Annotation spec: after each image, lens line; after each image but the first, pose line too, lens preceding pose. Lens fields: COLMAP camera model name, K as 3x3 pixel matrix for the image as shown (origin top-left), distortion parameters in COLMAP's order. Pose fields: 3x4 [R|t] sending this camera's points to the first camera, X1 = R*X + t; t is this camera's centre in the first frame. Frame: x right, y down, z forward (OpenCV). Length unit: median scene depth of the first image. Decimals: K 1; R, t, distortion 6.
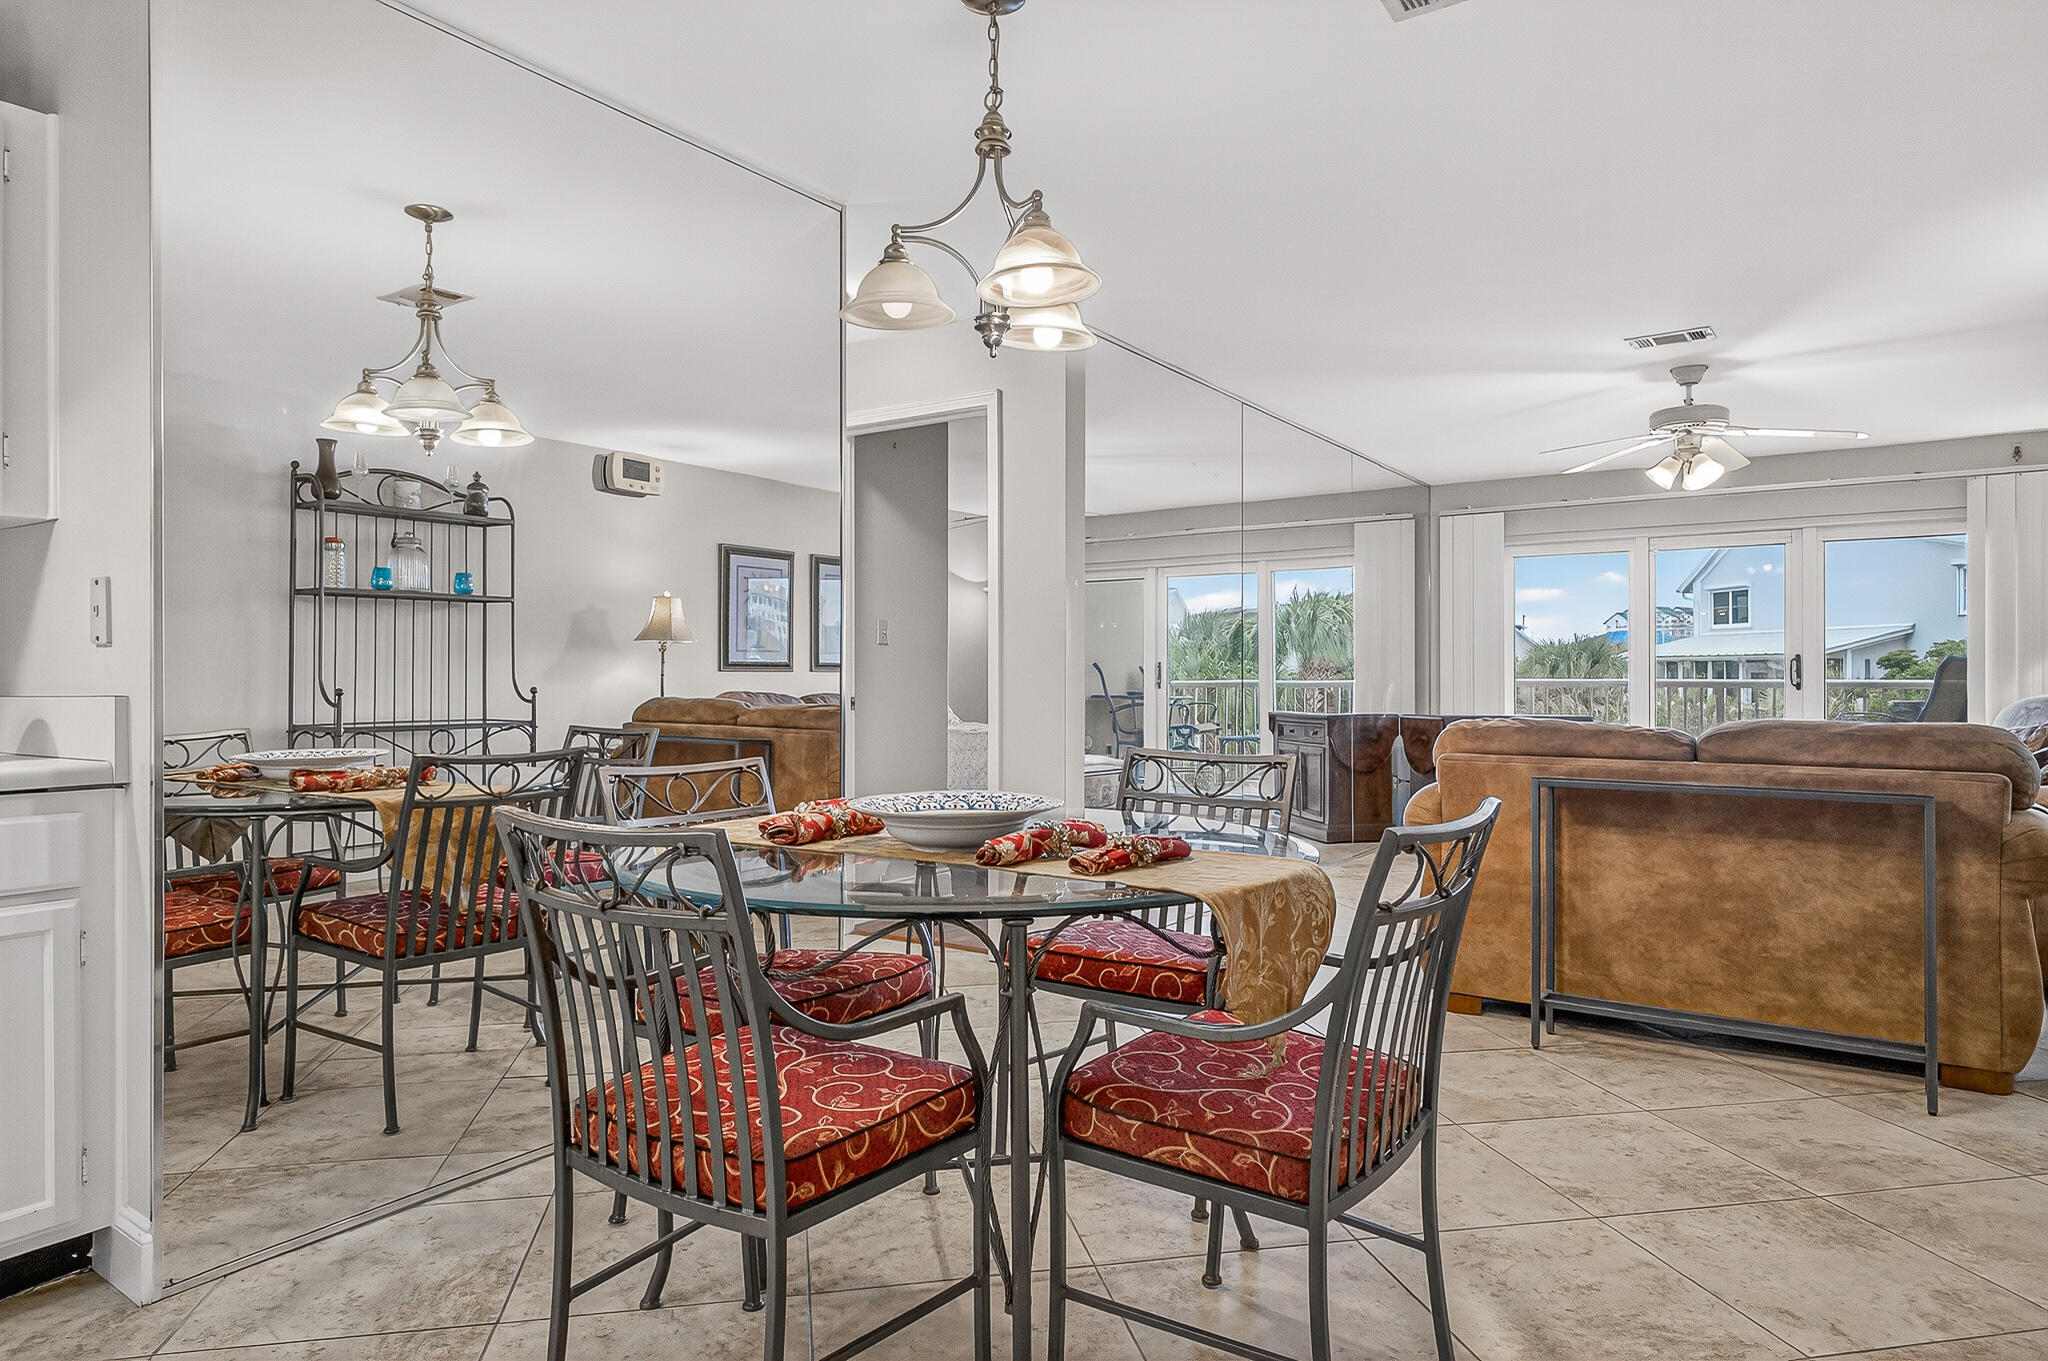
lens RADIAL K [[1228.9, 0, 1024.0], [0, 1228.9, 680.5], [0, 0, 1]] dist [0.015160, -0.000345]
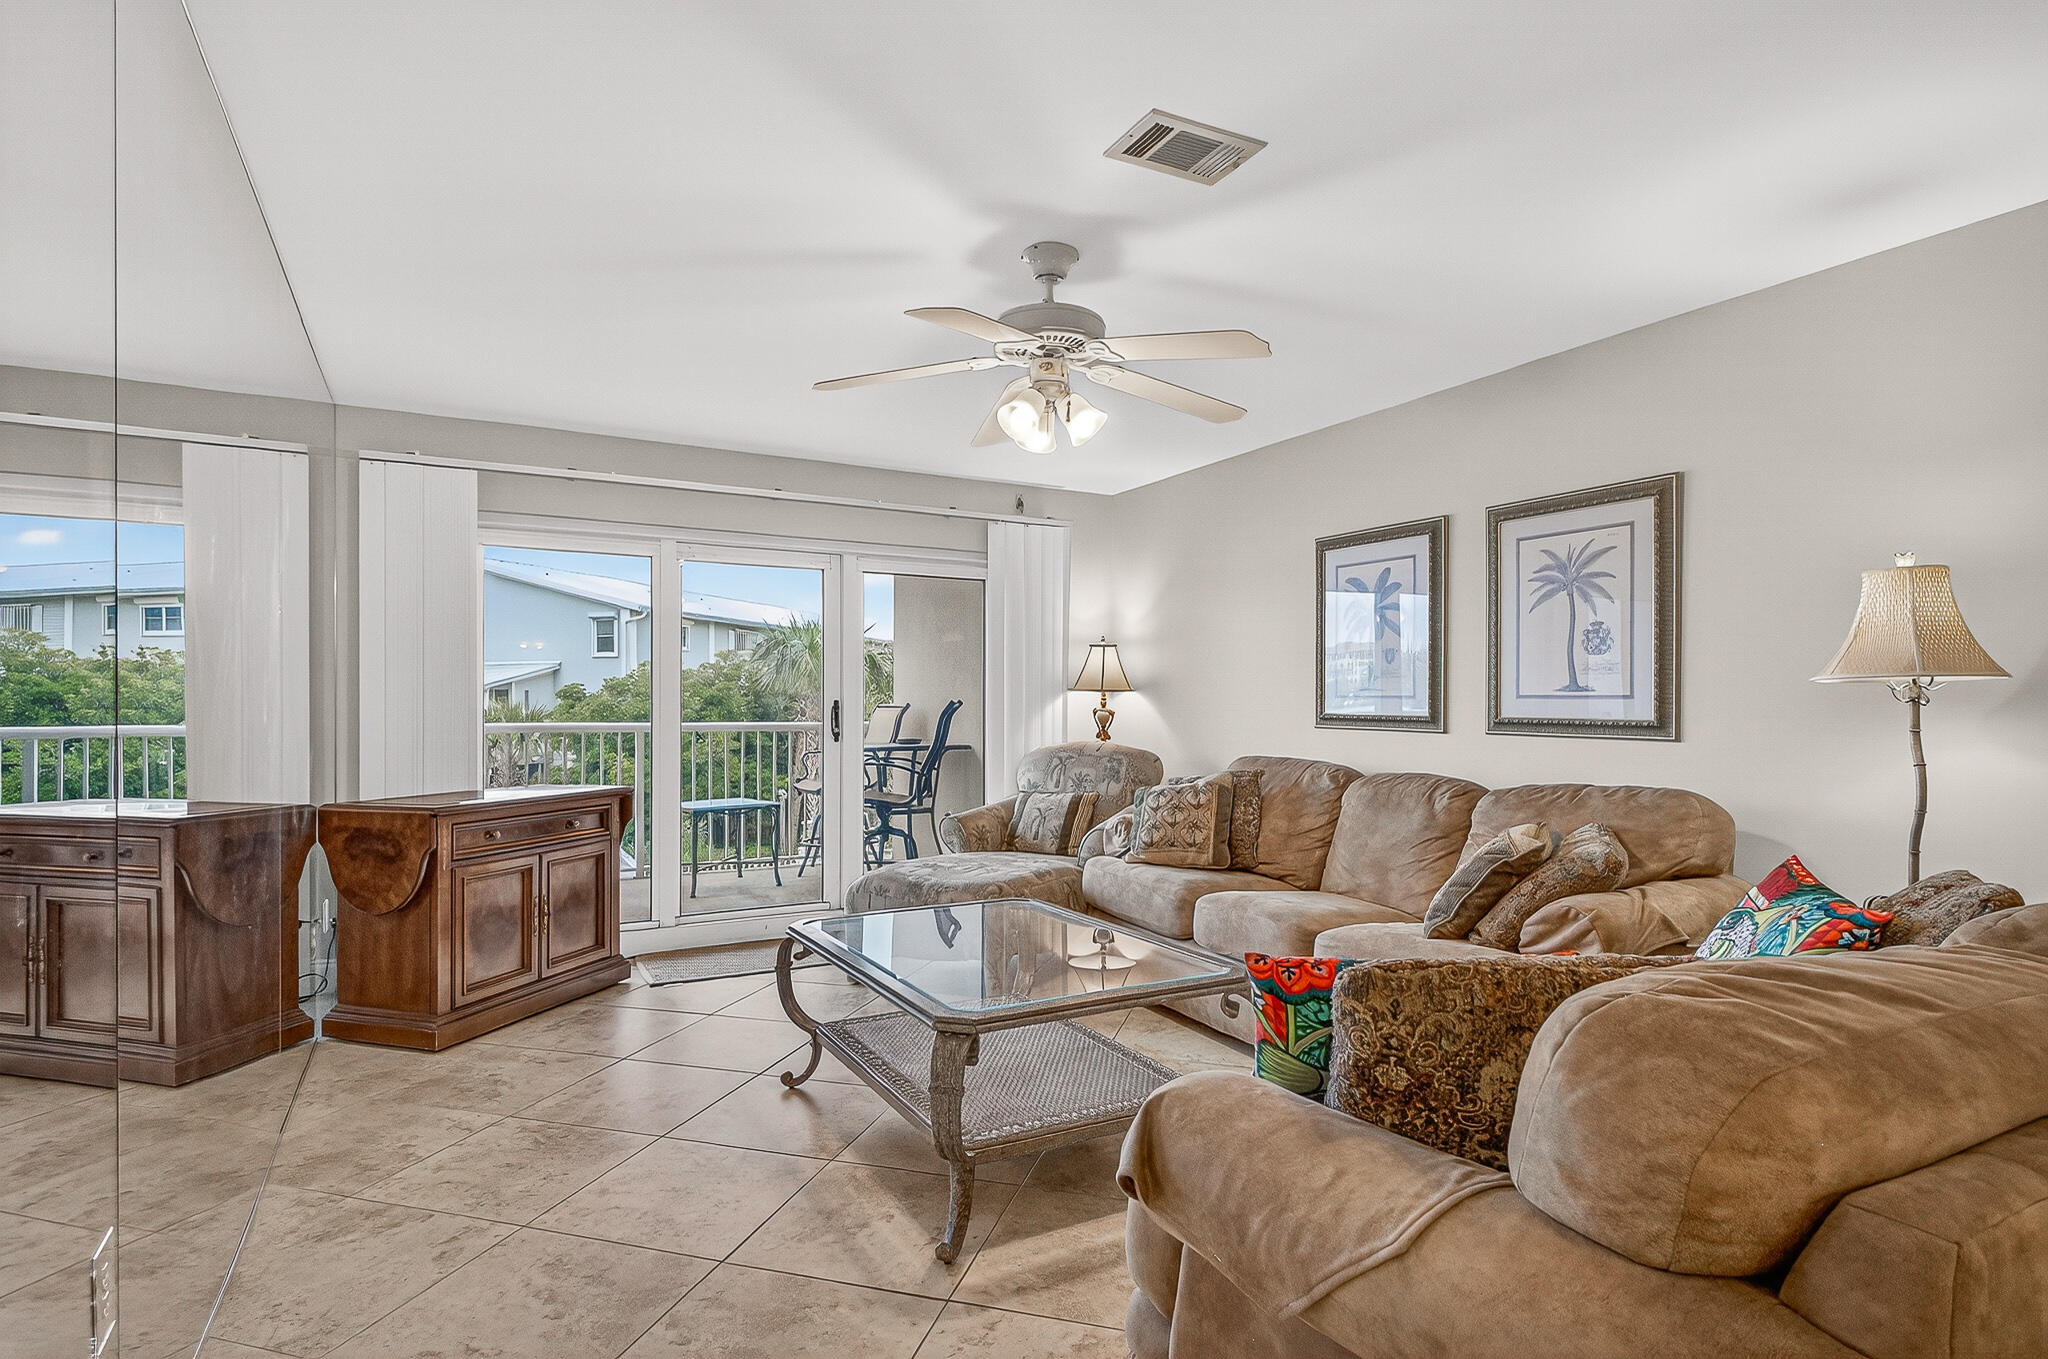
lens RADIAL K [[1018.1, 0, 1007.2], [0, 1018.1, 712.1], [0, 0, 1]] dist [0.003723, -0.000691]
pose [[0.460010, -0.006522, 0.887890, 0.061353], [-0.001703, 0.999965, 0.008228, -0.022065], [-0.887912, -0.005297, 0.459983, 0.673131]]
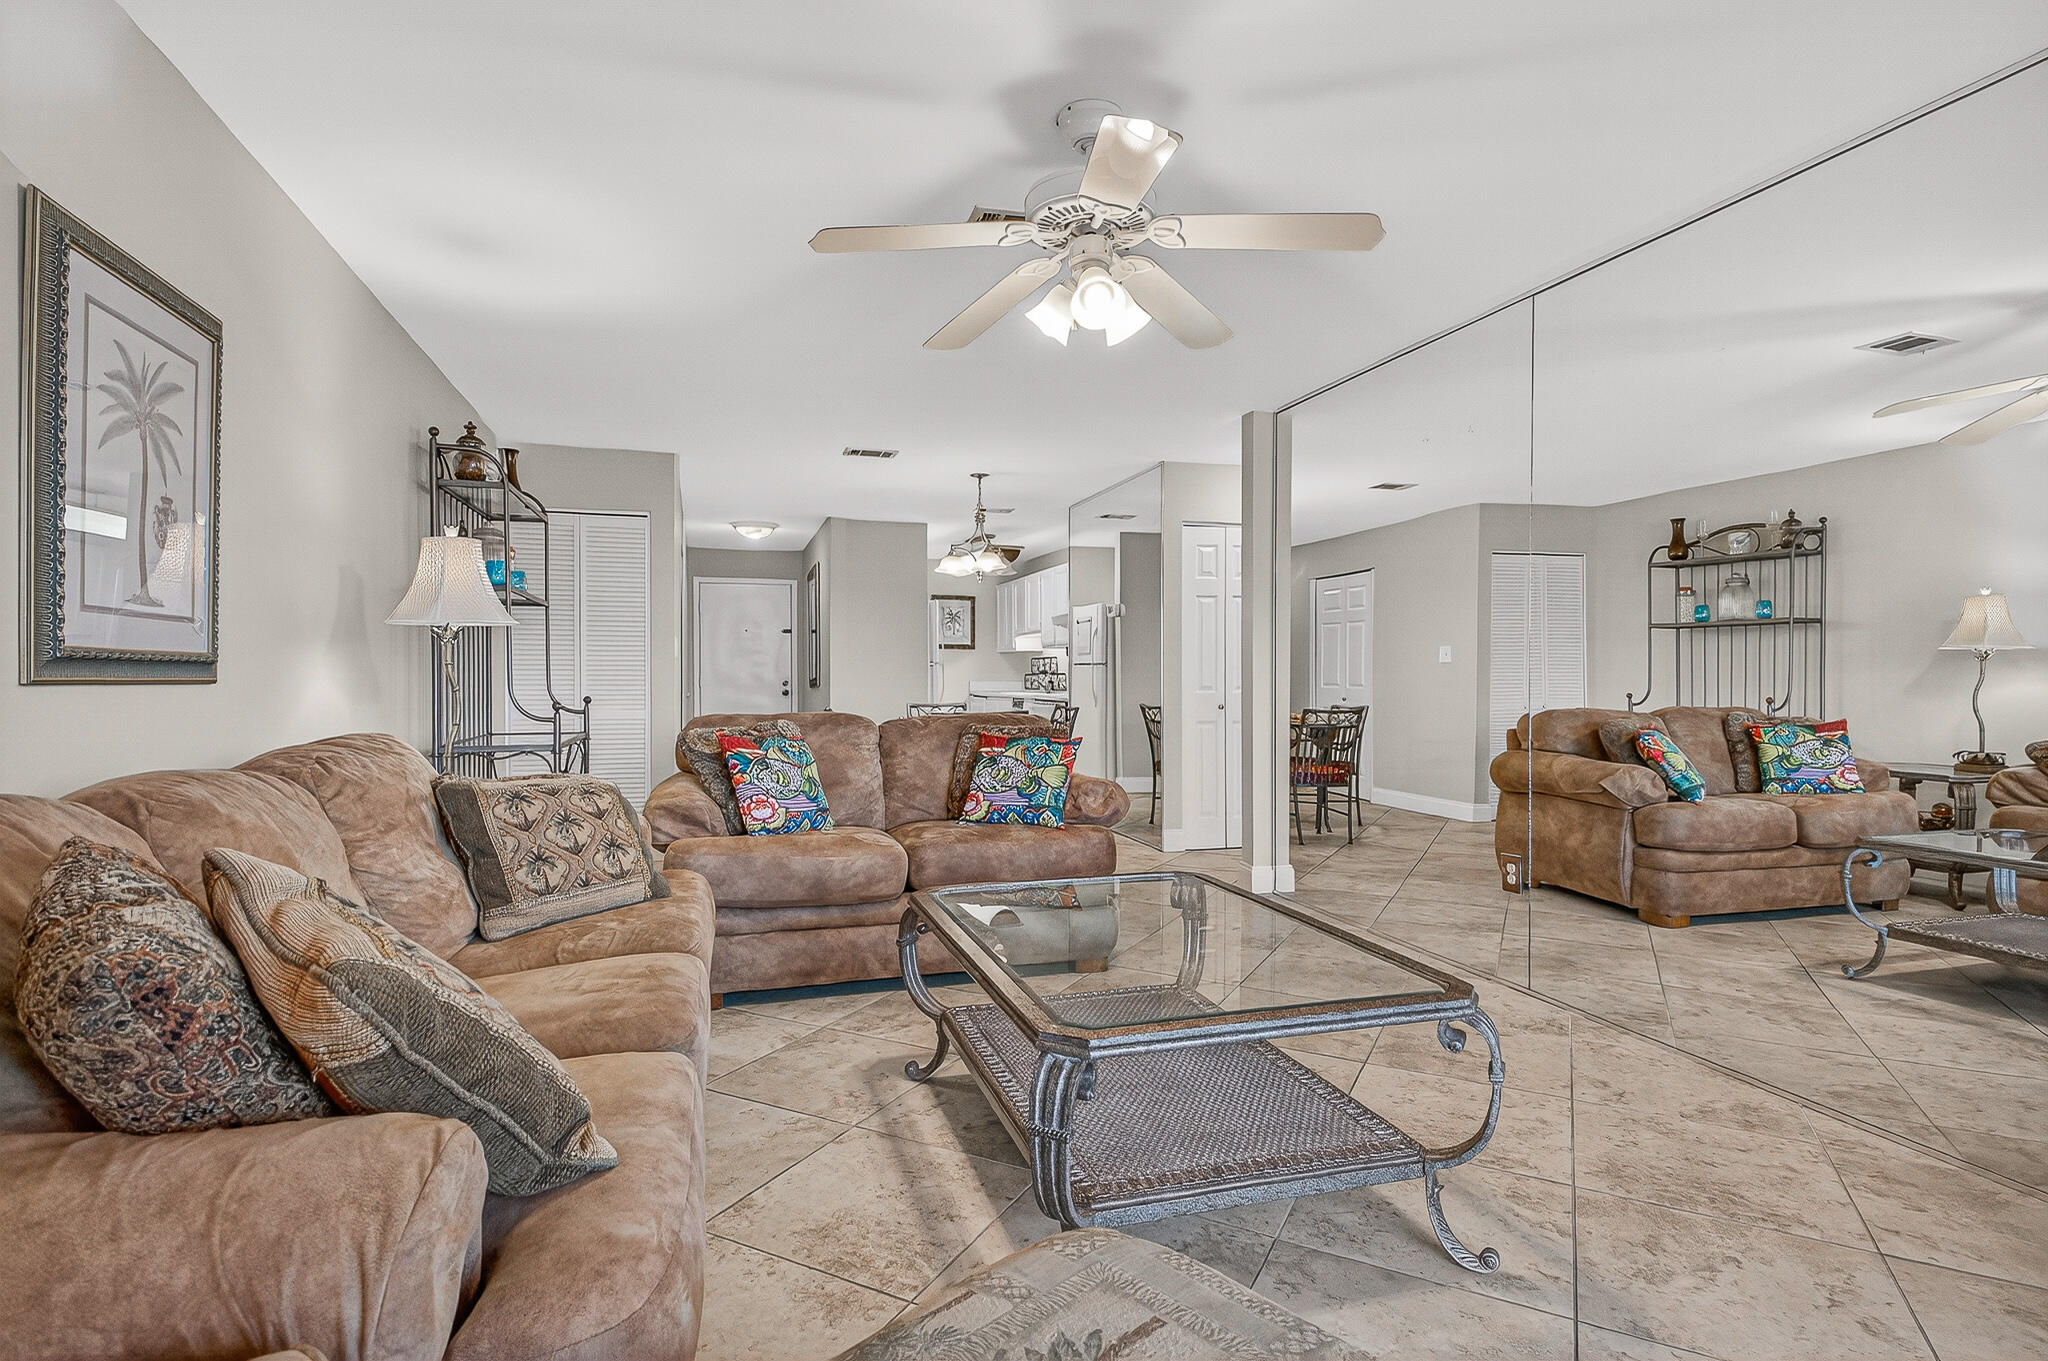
lens RADIAL K [[1002.6, 0, 1034.8], [0, 1002.6, 666.0], [0, 0, 1]] dist [0.017269, -0.000304]
pose [[-0.619637, -0.011500, -0.784804, 0.773742], [-0.006728, 0.999934, -0.009341, -0.009448], [0.784860, -0.000508, -0.619673, 1.077061]]
